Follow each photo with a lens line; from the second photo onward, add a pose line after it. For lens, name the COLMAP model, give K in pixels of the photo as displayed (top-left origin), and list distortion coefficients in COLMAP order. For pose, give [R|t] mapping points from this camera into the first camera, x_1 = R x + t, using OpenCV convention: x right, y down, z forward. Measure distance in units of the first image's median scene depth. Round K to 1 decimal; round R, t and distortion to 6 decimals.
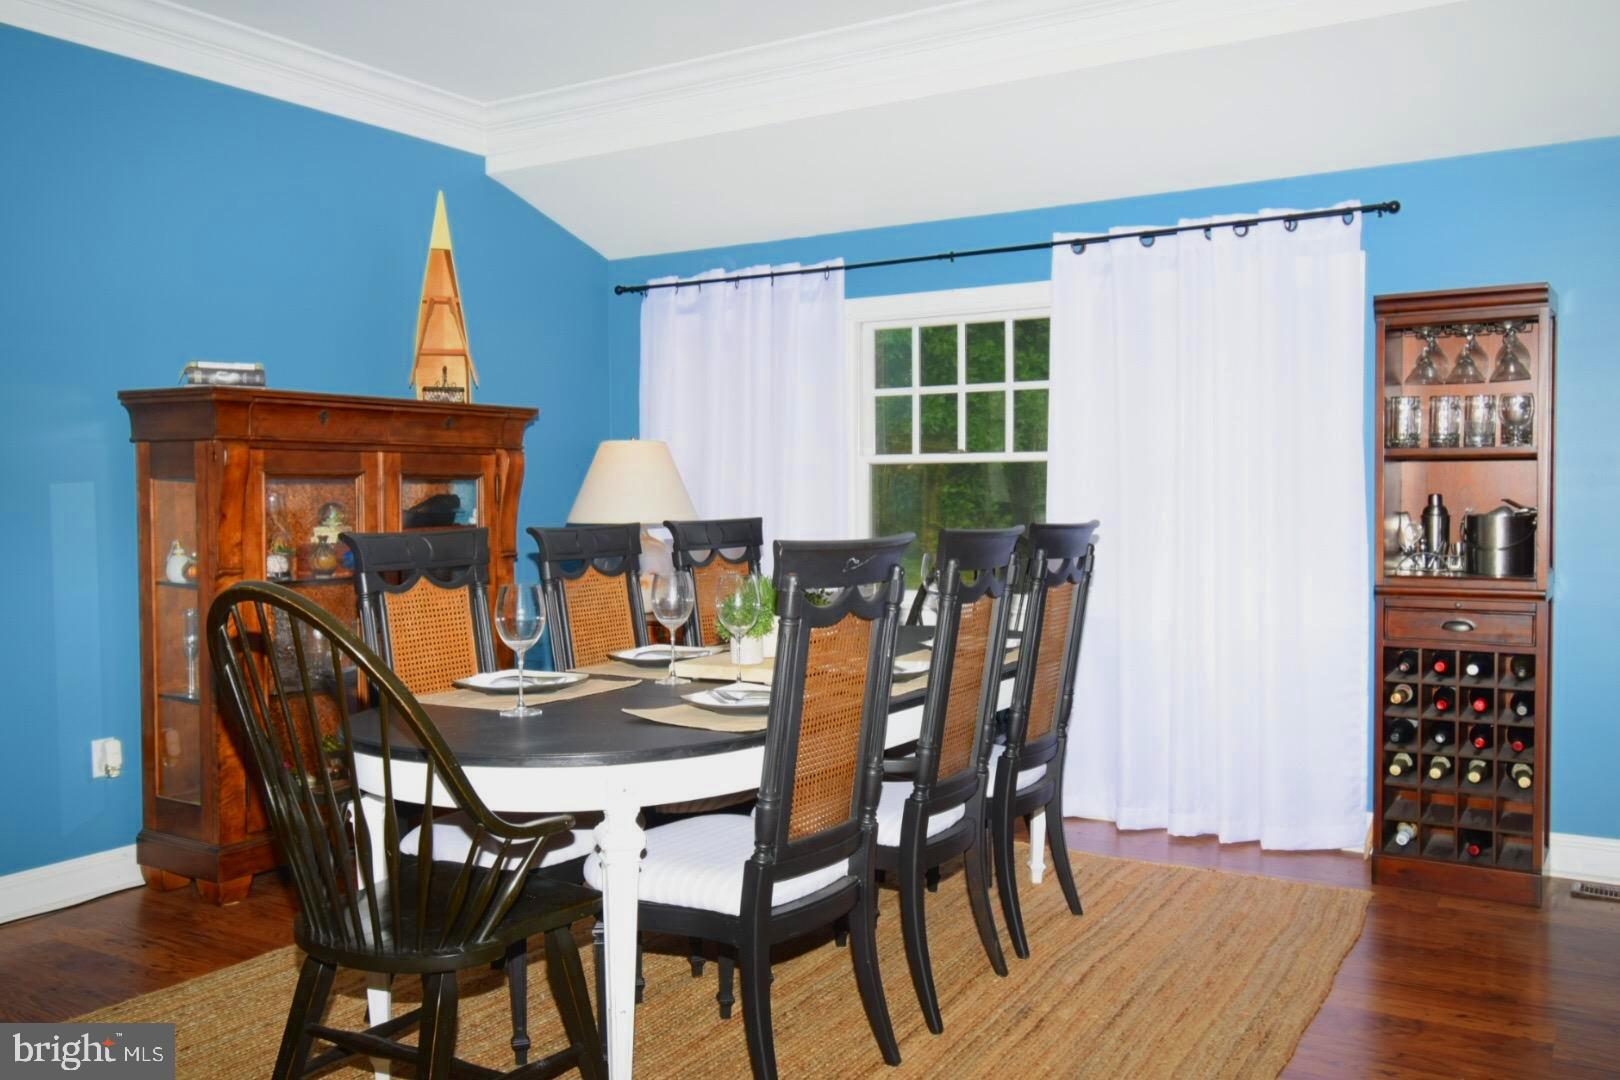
lens RADIAL K [[1366.0, 0, 810.9], [0, 1366.0, 552.3], [0, 0, 1]] dist [-0.003377, -0.010267]
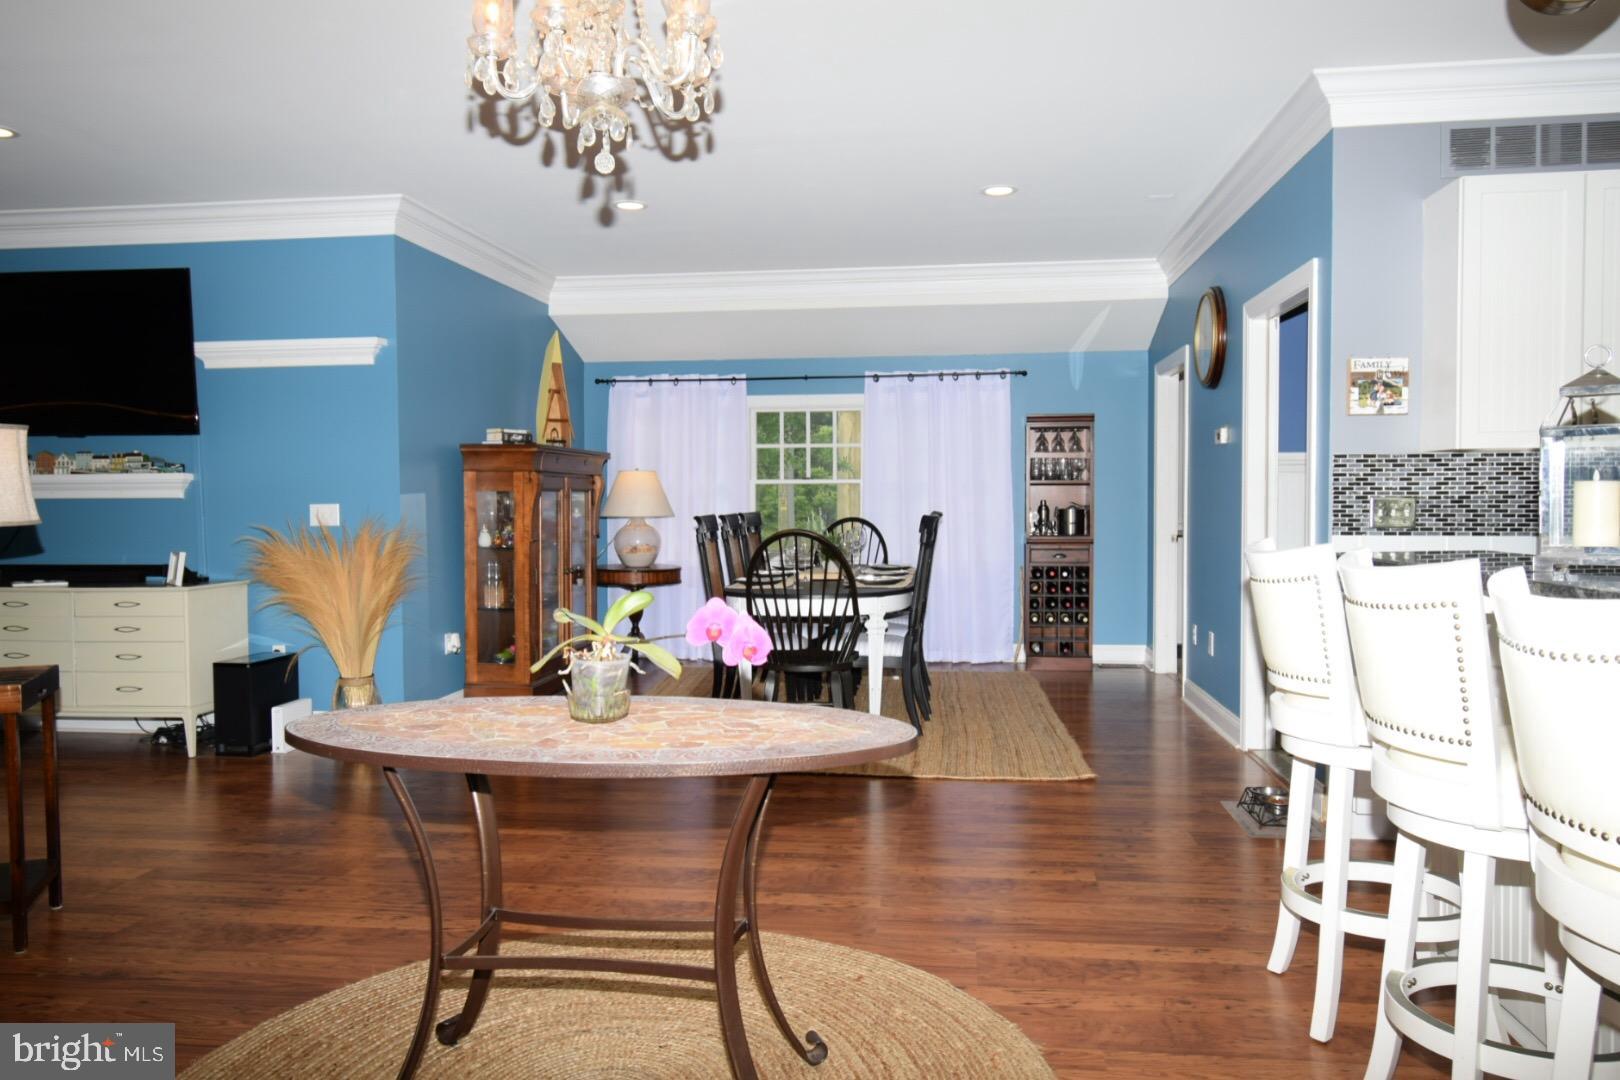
lens RADIAL K [[1135.1, 0, 810.6], [0, 1135.1, 545.5], [0, 0, 1]] dist [0.011060, -0.005178]
pose [[0.907214, -0.016211, 0.420358, -0.607214], [0.017666, 0.999844, 0.000431, 0.022263], [-0.420299, 0.007035, 0.907358, -0.491516]]
